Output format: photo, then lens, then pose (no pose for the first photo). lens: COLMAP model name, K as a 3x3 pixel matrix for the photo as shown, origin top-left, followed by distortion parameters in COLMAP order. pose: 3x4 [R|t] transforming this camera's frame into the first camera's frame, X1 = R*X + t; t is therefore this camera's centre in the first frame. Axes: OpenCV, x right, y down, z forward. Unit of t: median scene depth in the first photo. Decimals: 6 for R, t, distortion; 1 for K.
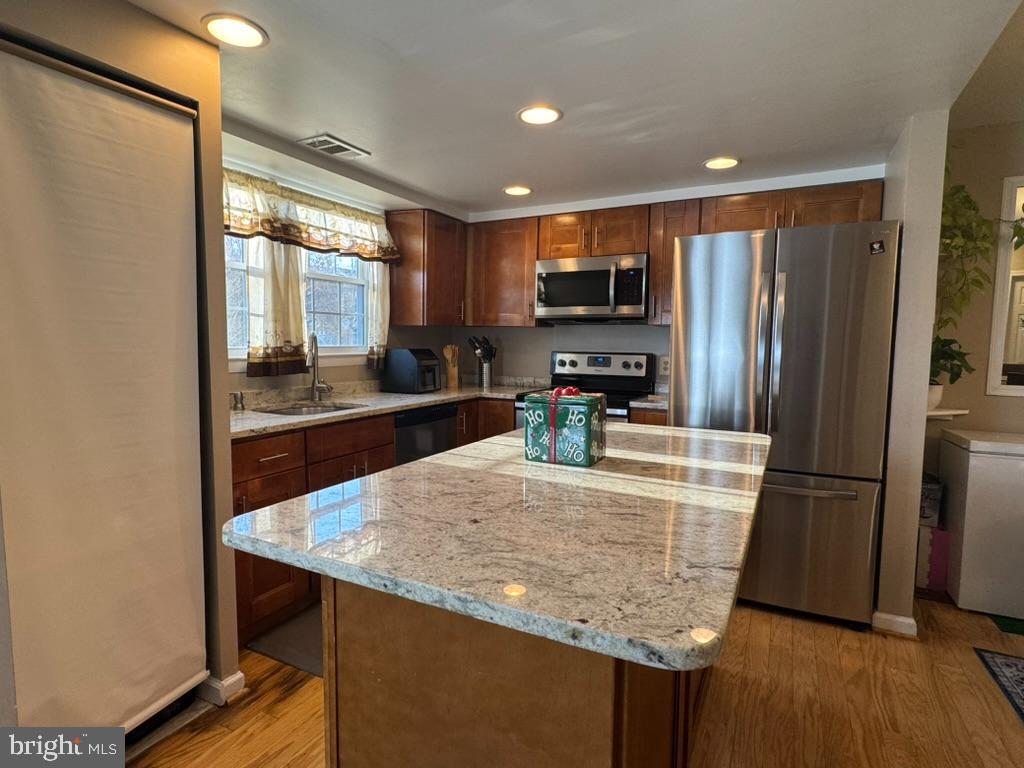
lens RADIAL K [[542.1, 0, 512.0], [0, 542.1, 384.0], [0, 0, 1]] dist [-0.000041, 0.000279]
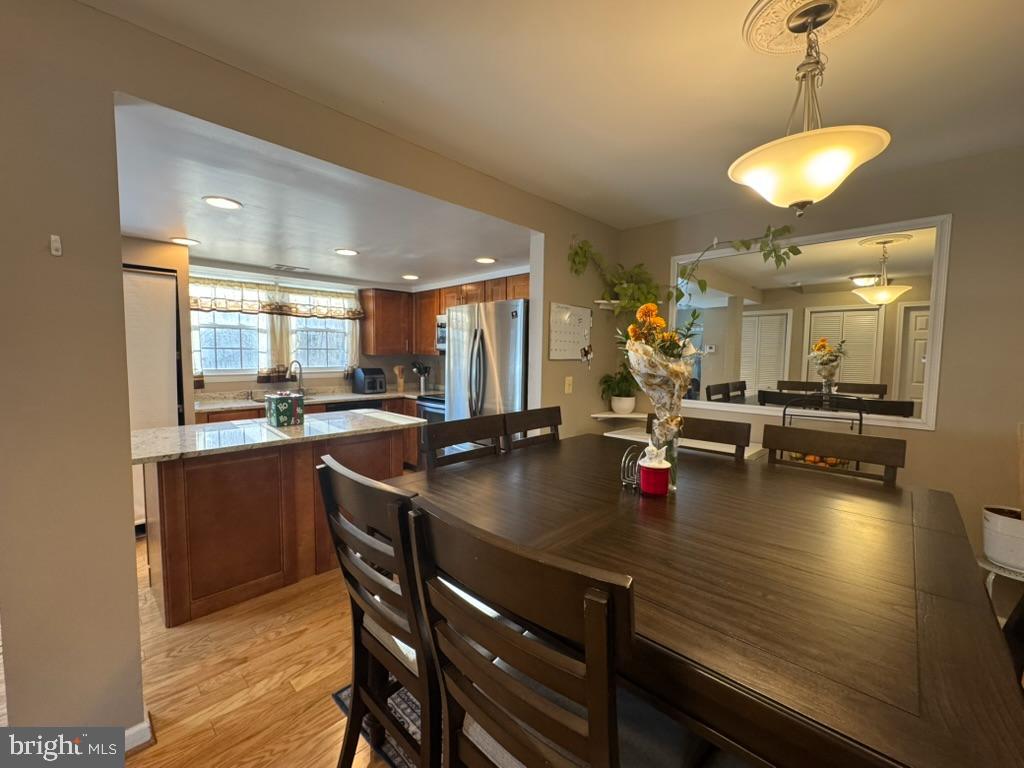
lens RADIAL K [[421.6, 0, 510.2], [0, 421.6, 383.7], [0, 0, 1]] dist [-0.001903, 0.000421]
pose [[0.955903, 0.019896, -0.293008, 0.829841], [-0.023030, 0.999709, -0.007247, -0.020345], [0.292778, 0.013676, 0.956083, -0.207974]]
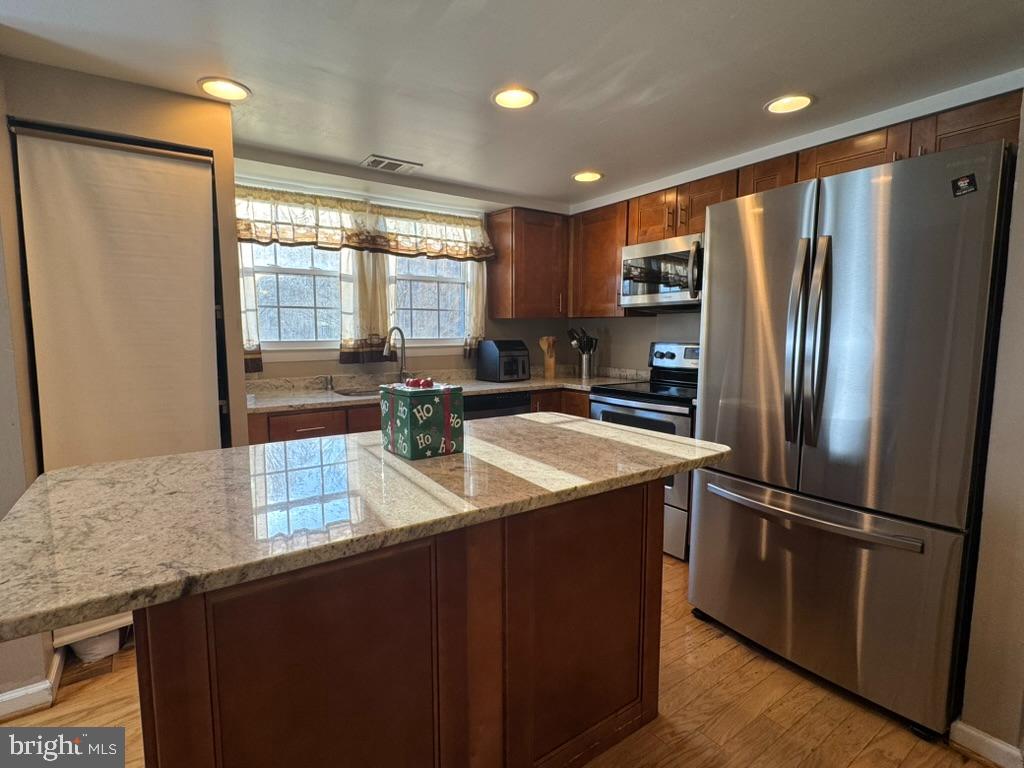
lens RADIAL K [[510.4, 0, 508.2], [0, 510.4, 383.7], [0, 0, 1]] dist [-0.001115, 0.000243]
pose [[0.886439, 0.034694, -0.461544, 0.374961], [-0.025756, 0.999339, 0.025654, -0.006776], [0.462129, -0.010853, 0.886746, 0.140531]]
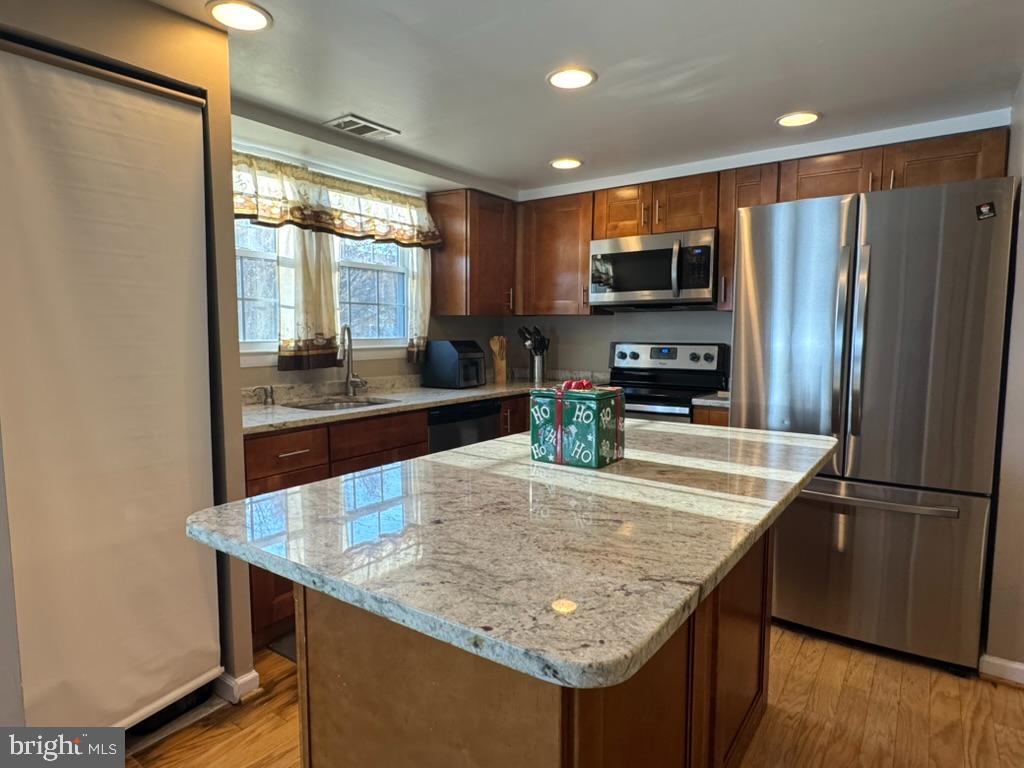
lens RADIAL K [[599.2, 0, 510.4], [0, 599.2, 384.8], [0, 0, 1]] dist [-0.000981, -0.000675]
pose [[0.989505, 0.002023, -0.144484, 0.074407], [-0.000910, 0.999969, 0.007771, 0.003267], [0.144496, -0.007558, 0.989477, -0.000221]]
